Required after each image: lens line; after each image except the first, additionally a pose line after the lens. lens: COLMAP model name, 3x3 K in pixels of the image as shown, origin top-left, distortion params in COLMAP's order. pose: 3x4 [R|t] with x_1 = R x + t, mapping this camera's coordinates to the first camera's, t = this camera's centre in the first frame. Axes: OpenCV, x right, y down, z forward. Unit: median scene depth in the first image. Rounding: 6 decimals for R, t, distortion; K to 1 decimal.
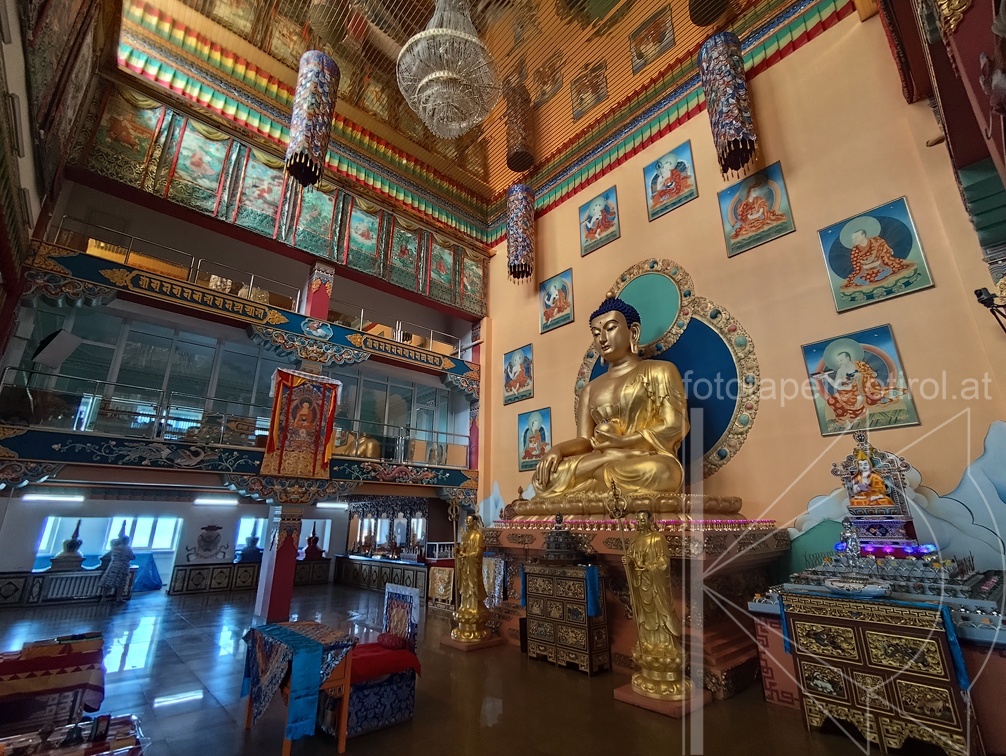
lens RADIAL K [[463.9, 0, 506.8], [0, 463.9, 376.6], [0, 0, 1]] dist [-0.004961, -0.000090]
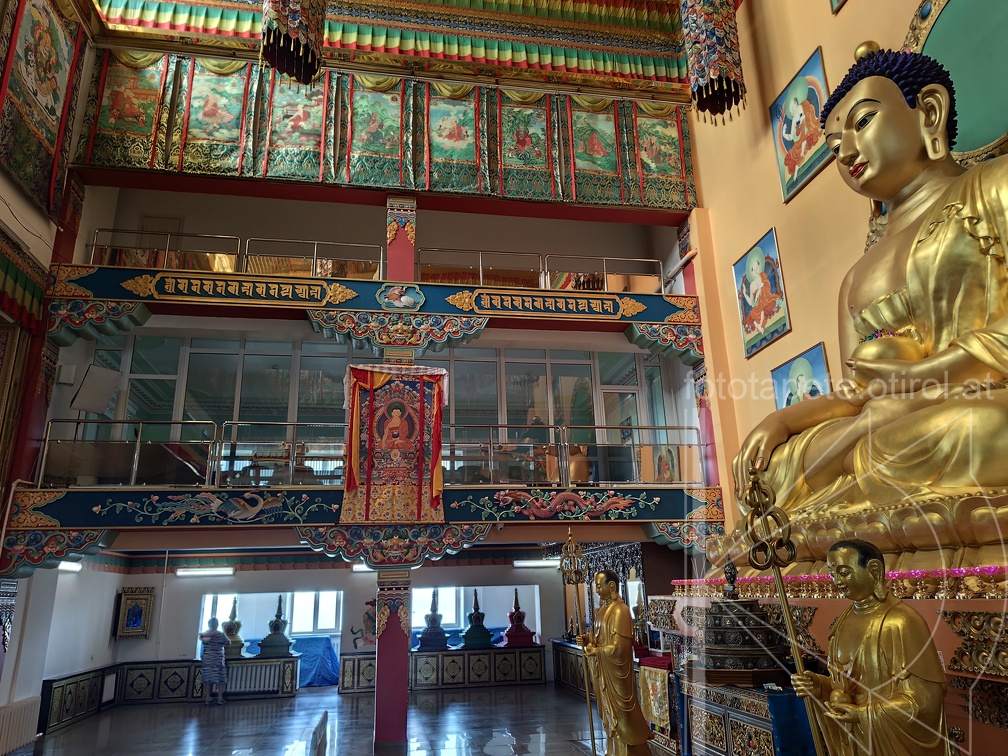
lens RADIAL K [[691.6, 0, 504.0], [0, 691.6, 378.0], [0, 0, 1]] dist [0.054221, -0.070907]
pose [[0.847054, -0.179542, -0.500264, 0.186076], [0.187279, 0.981675, -0.035213, 0.072674], [0.497419, -0.063862, 0.865156, 0.223967]]
